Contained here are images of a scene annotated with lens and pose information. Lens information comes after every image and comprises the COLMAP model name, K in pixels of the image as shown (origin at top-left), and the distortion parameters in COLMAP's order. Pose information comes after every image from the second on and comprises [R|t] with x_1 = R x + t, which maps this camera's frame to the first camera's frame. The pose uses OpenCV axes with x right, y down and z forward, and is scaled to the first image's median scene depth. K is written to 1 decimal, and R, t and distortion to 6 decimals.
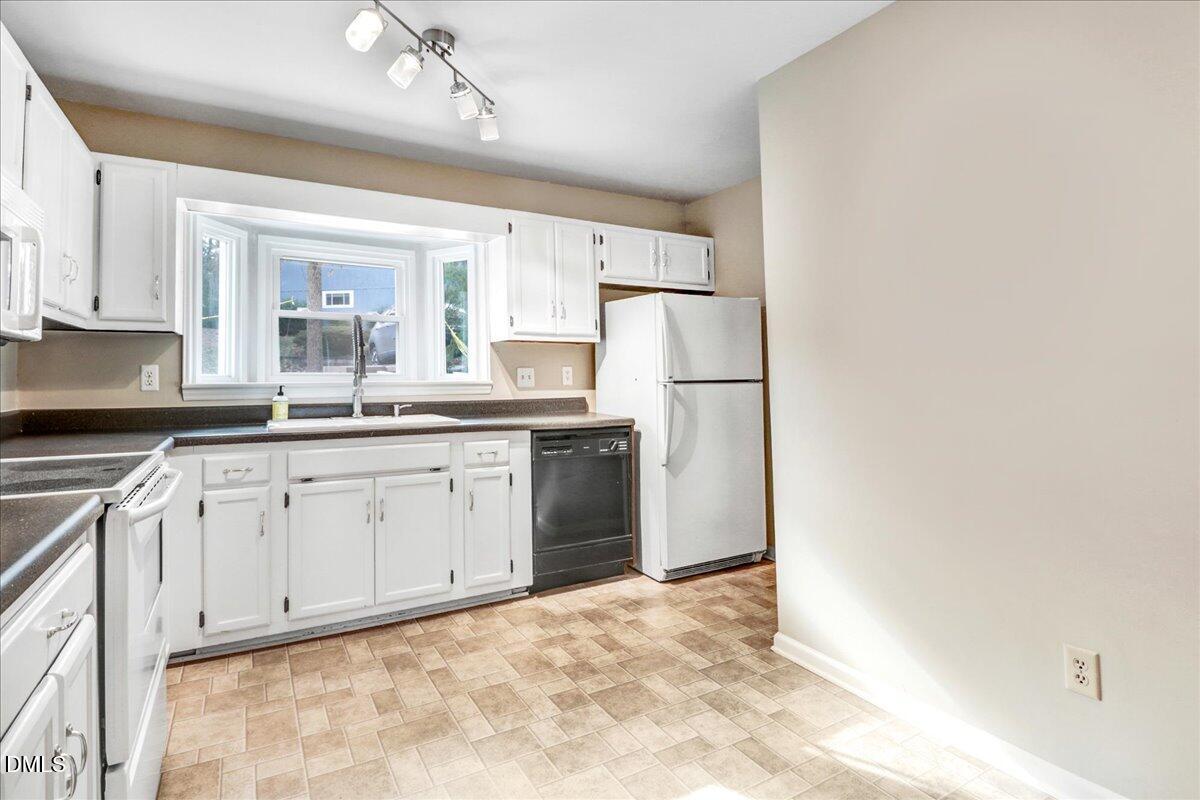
lens RADIAL K [[594.7, 0, 600.2], [0, 594.7, 383.5], [0, 0, 1]] dist [-0.010692, -0.000934]
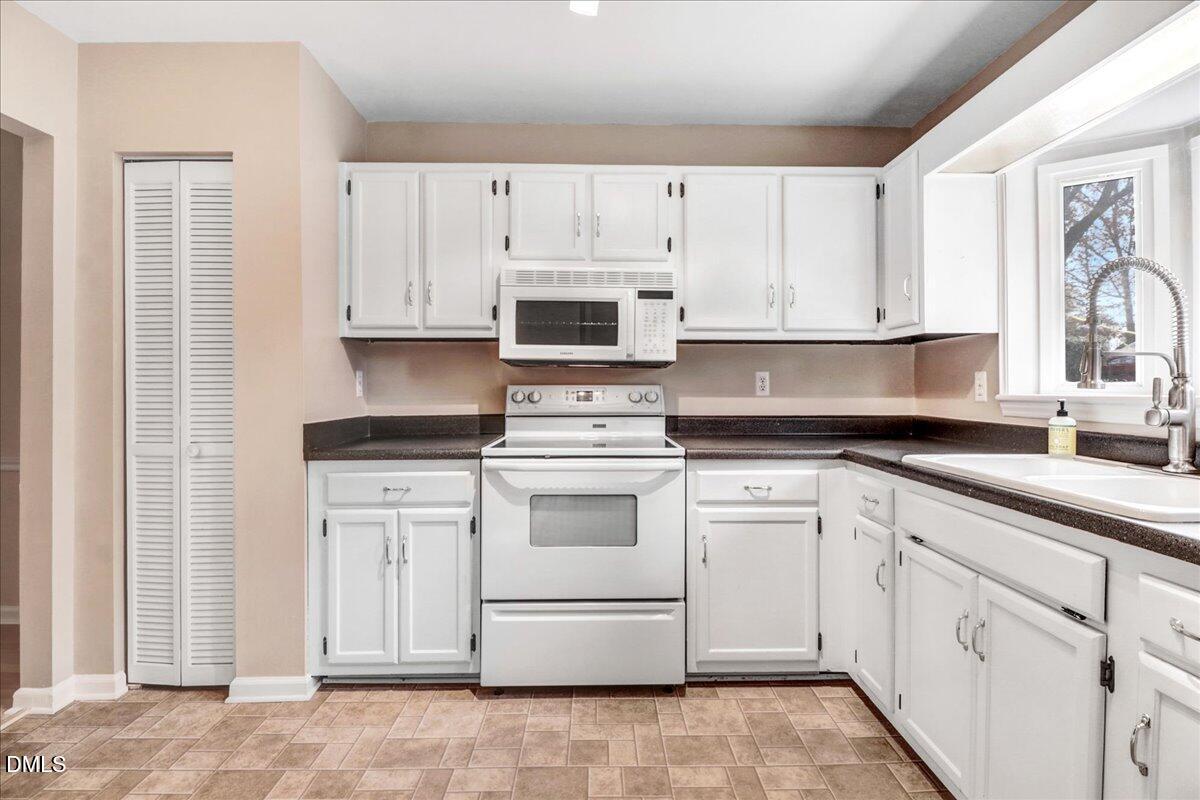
lens RADIAL K [[580.1, 0, 601.6], [0, 580.1, 383.6], [0, 0, 1]] dist [-0.002796, -0.000122]
pose [[-0.497601, 0.002149, -0.867403, 0.275514], [0.005583, 0.999984, -0.000725, -0.019187], [0.867388, -0.005204, -0.497605, 1.040098]]
